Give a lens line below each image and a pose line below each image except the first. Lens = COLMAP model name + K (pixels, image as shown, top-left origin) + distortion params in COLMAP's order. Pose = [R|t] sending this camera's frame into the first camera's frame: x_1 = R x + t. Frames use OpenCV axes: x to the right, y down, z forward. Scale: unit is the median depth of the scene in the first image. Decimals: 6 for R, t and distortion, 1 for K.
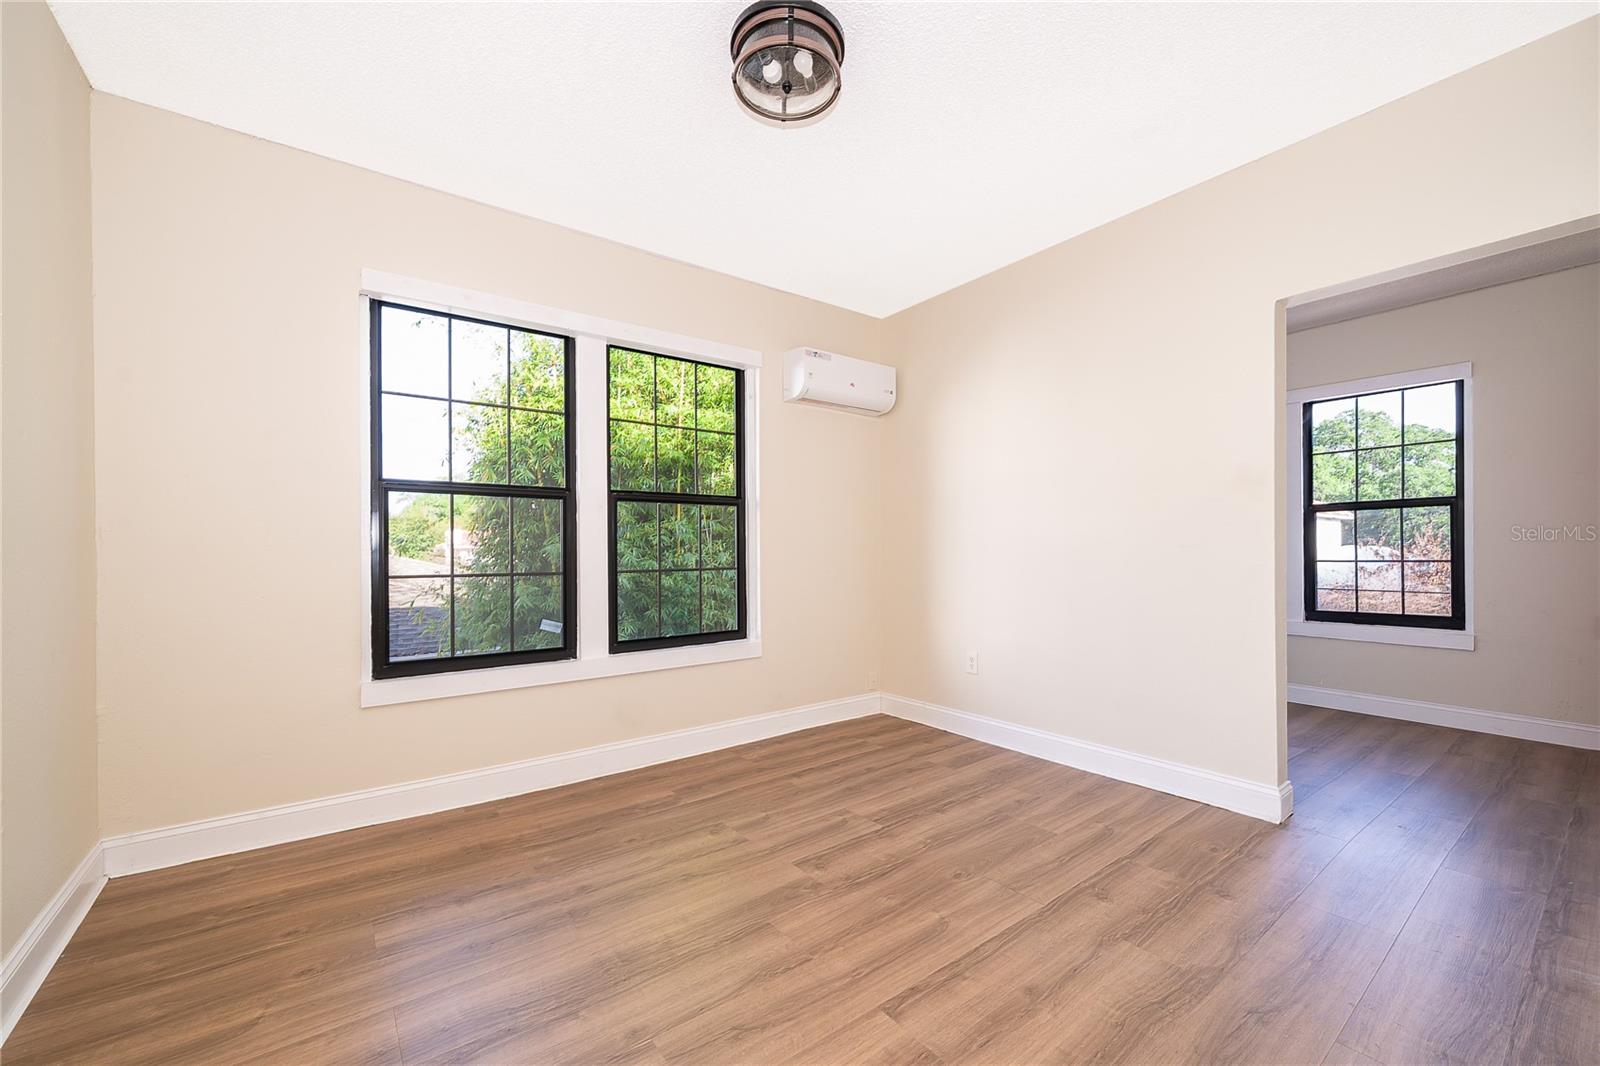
lens RADIAL K [[642.9, 0, 793.6], [0, 642.9, 557.2], [0, 0, 1]] dist [-0.001292, -0.000137]
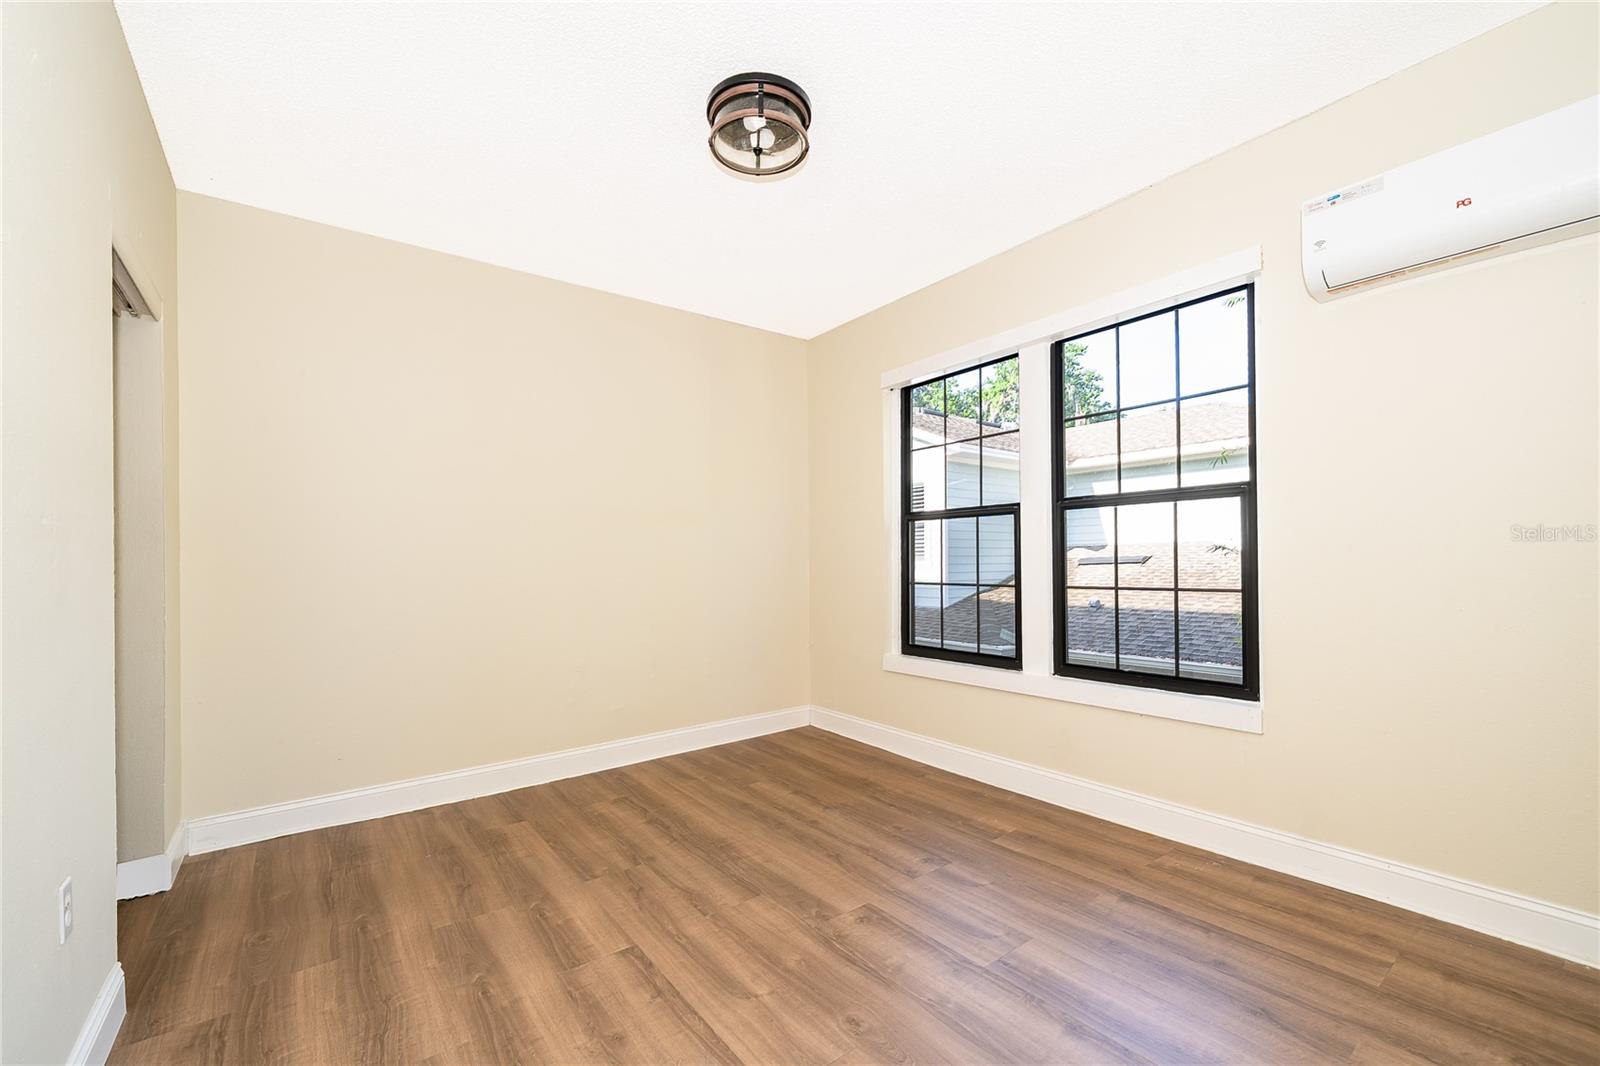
lens RADIAL K [[642.9, 0, 793.6], [0, 642.9, 557.2], [0, 0, 1]] dist [-0.001292, -0.000137]
pose [[0.011487, -0.002108, -0.999932, 0.771059], [0.003517, 0.999992, -0.002067, -0.023313], [0.999928, -0.003493, 0.011495, 0.725583]]
